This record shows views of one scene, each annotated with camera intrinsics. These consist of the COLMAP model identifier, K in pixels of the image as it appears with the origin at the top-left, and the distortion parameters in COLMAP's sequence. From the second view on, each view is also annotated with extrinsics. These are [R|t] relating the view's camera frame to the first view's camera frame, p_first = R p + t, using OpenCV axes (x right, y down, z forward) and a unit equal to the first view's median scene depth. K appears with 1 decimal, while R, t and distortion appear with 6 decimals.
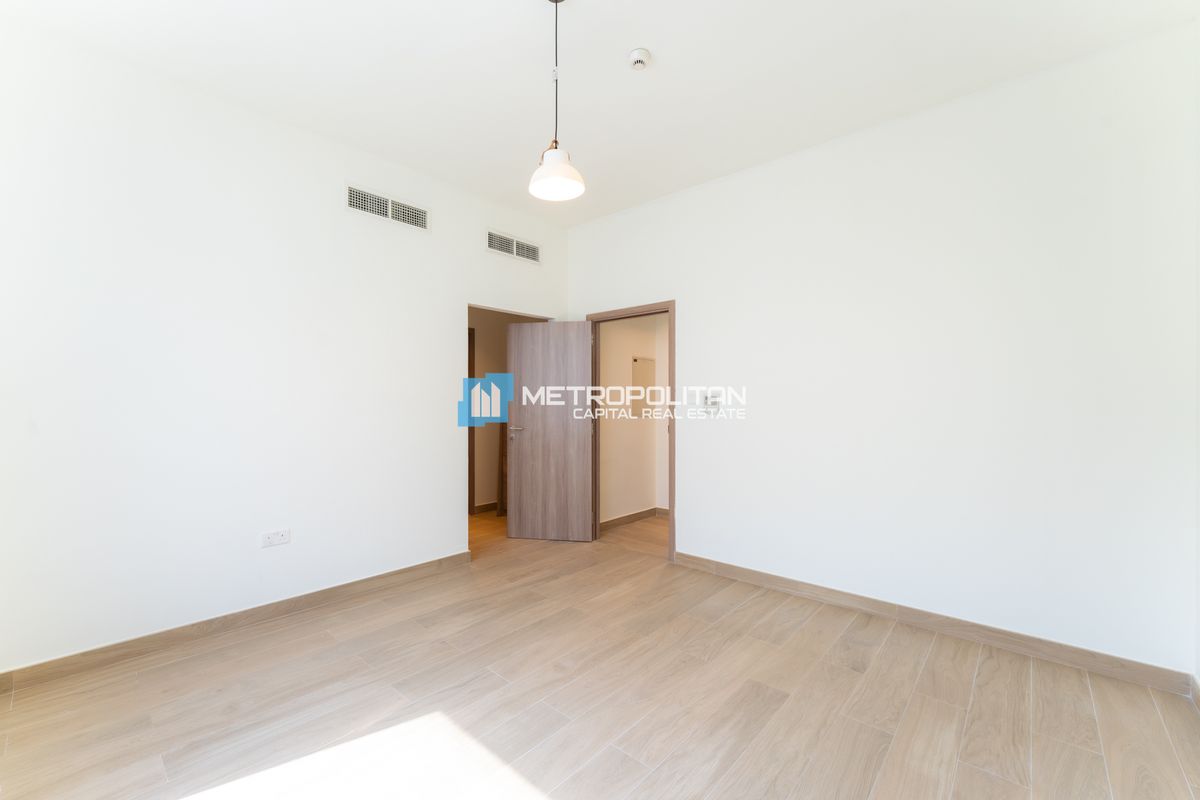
lens RADIAL K [[481.8, 0, 600.5], [0, 481.8, 407.5], [0, 0, 1]] dist [0.000642, -0.005761]
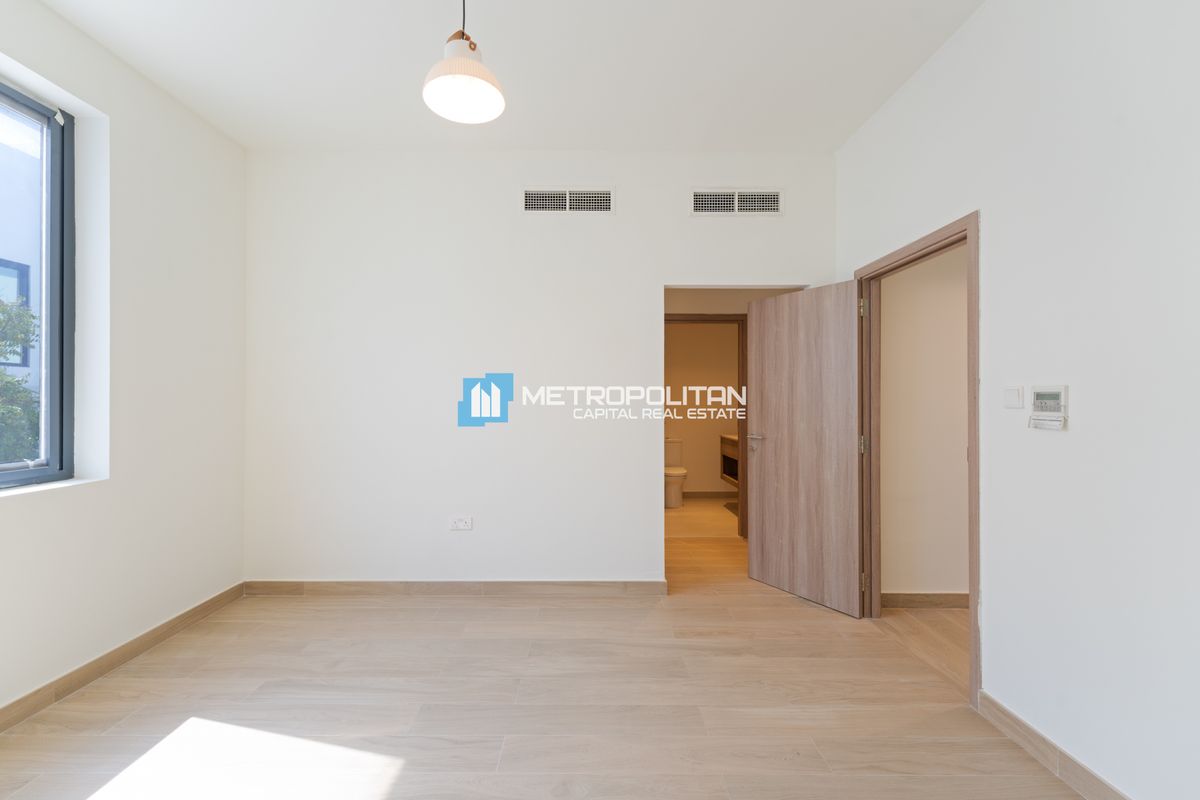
lens RADIAL K [[495.4, 0, 592.4], [0, 495.4, 401.8], [0, 0, 1]] dist [0.003440, 0.000071]
pose [[0.667112, 0.001542, -0.744956, 0.277708], [-0.010558, 0.999917, -0.007384, -0.005182], [0.744883, 0.012791, 0.667073, 0.325191]]
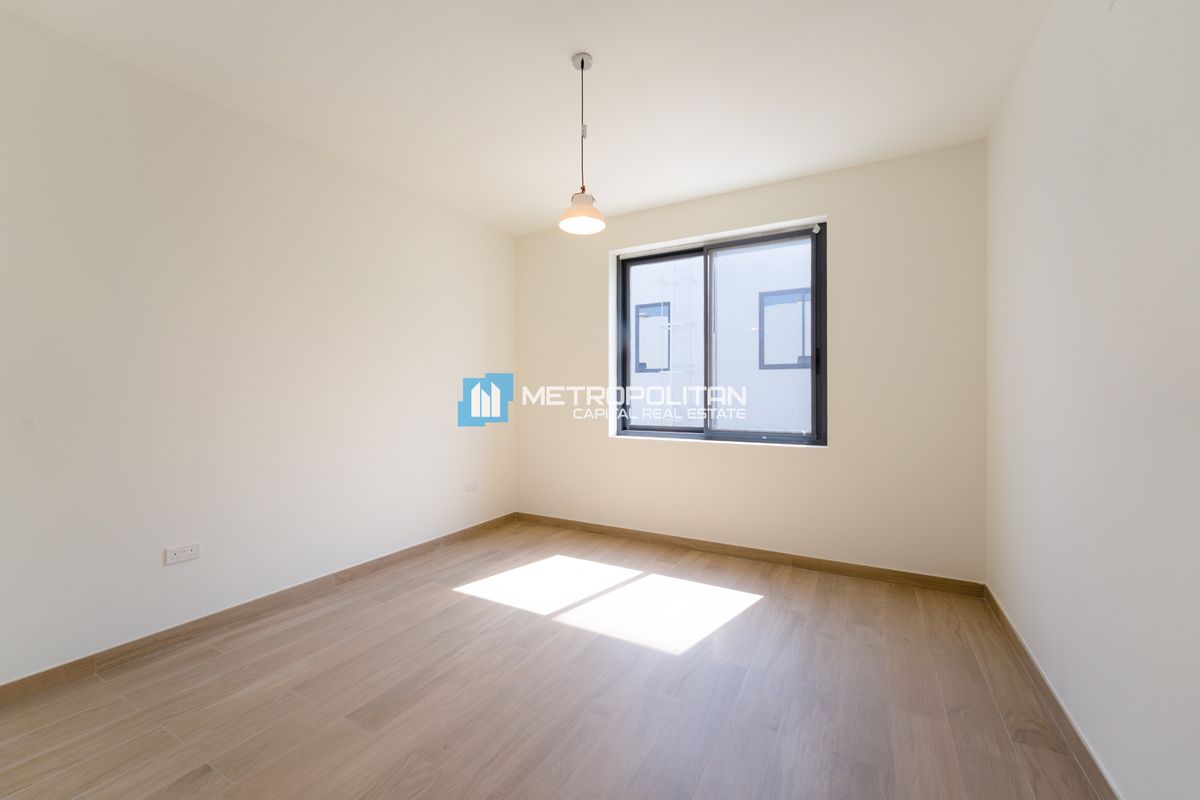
lens RADIAL K [[495.4, 0, 592.4], [0, 495.4, 401.8], [0, 0, 1]] dist [0.003440, 0.000071]
pose [[-0.982505, 0.003748, -0.186199, 0.054592], [-0.000963, 0.999682, 0.025201, -0.019893], [0.186234, 0.024940, -0.982189, 1.088584]]
